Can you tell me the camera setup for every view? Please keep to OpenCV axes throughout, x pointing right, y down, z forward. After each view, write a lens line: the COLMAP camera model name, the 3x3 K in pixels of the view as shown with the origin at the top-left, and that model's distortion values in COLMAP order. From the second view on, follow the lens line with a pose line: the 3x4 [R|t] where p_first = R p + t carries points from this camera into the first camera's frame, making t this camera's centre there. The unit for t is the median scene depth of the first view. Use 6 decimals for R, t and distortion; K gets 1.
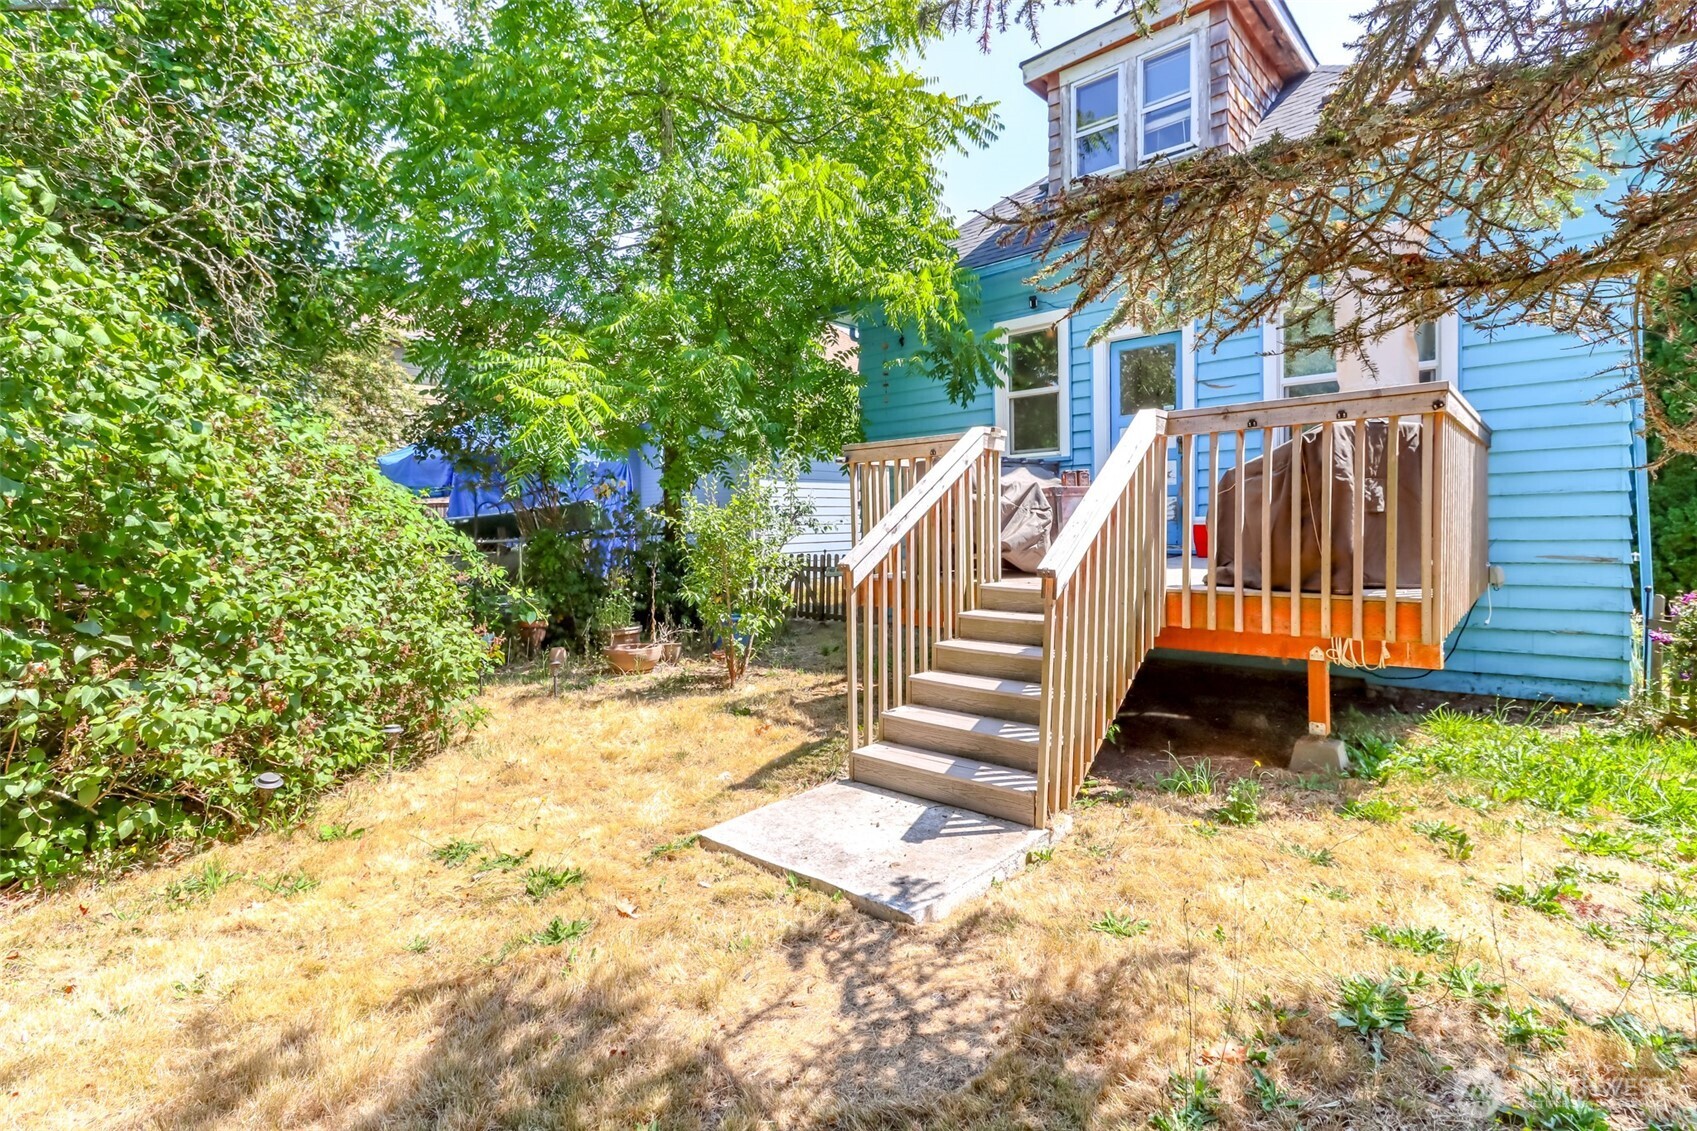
lens RADIAL K [[778.7, 0, 836.6], [0, 778.7, 559.6], [0, 0, 1]] dist [0.015343, -0.010657]
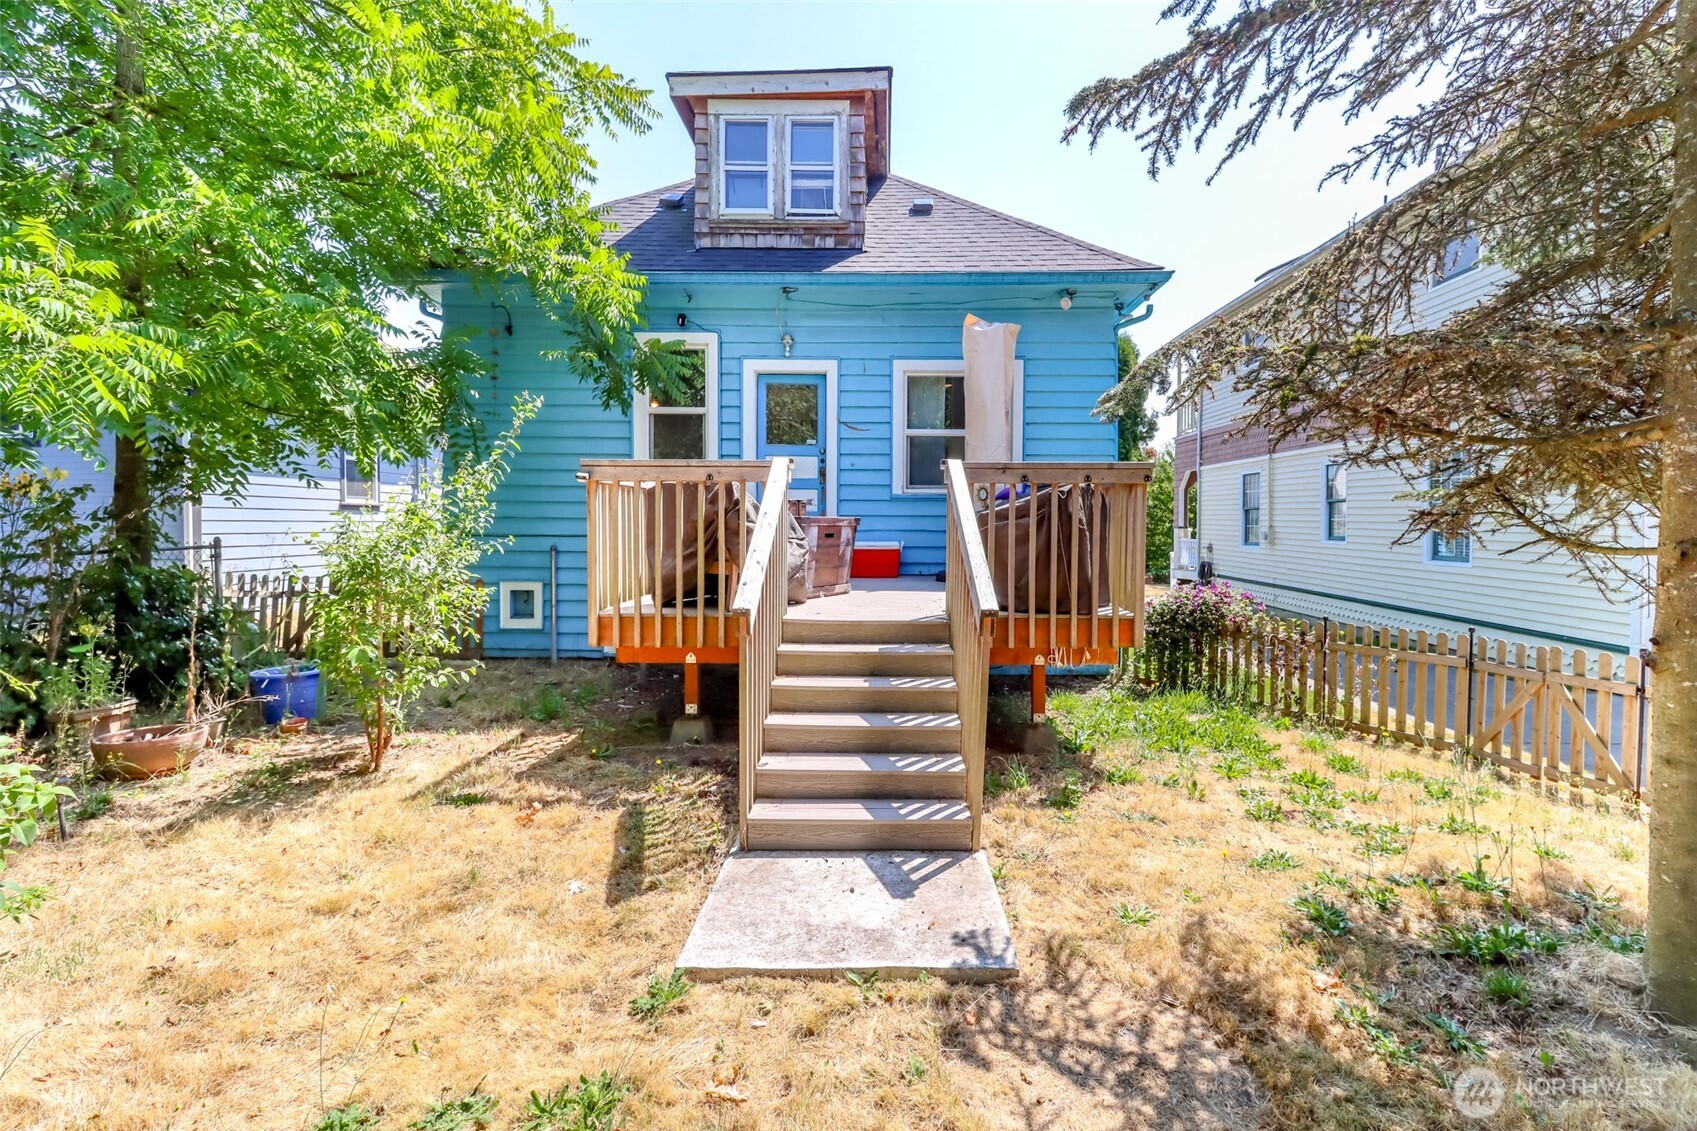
lens RADIAL K [[778.7, 0, 851.2], [0, 778.7, 557.2], [0, 0, 1]] dist [0.015343, -0.010657]
pose [[0.757911, -0.004094, 0.652346, -0.560880], [0.012313, 0.999892, -0.008031, -0.050574], [-0.652242, 0.014119, 0.757879, 0.292946]]
